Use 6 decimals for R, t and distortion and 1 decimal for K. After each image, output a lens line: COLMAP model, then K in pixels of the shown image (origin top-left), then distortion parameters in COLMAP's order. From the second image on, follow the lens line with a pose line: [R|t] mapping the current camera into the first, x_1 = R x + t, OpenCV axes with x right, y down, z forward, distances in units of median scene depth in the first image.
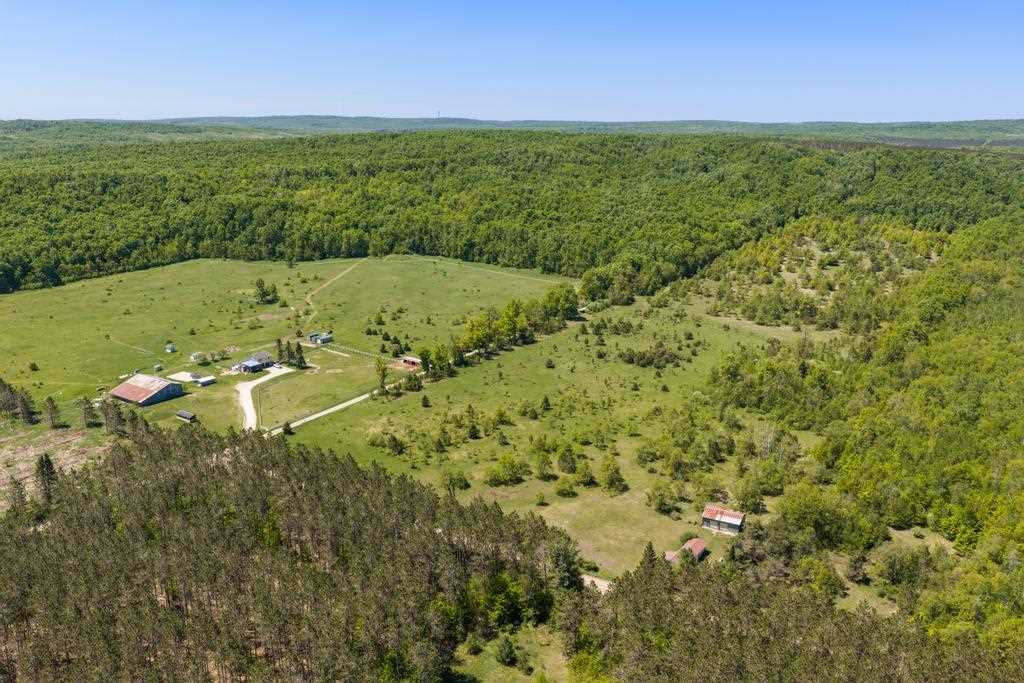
lens RADIAL K [[862.0, 0, 512.0], [0, 862.0, 341.5], [0, 0, 1]] dist [0.003741, -0.000924]
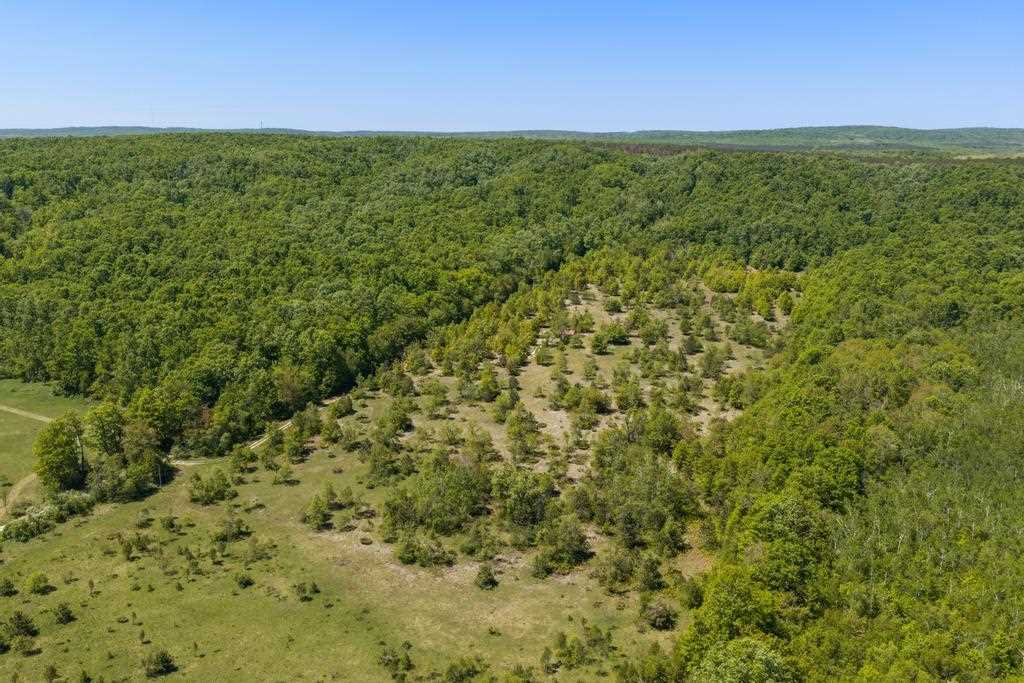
lens RADIAL K [[862.0, 0, 512.0], [0, 862.0, 341.5], [0, 0, 1]] dist [0.003741, -0.000924]
pose [[0.985738, -0.046481, 0.161740, 0.177097], [0.048710, 0.998764, -0.009841, -0.075623], [-0.161083, 0.017579, 0.986784, 0.374423]]
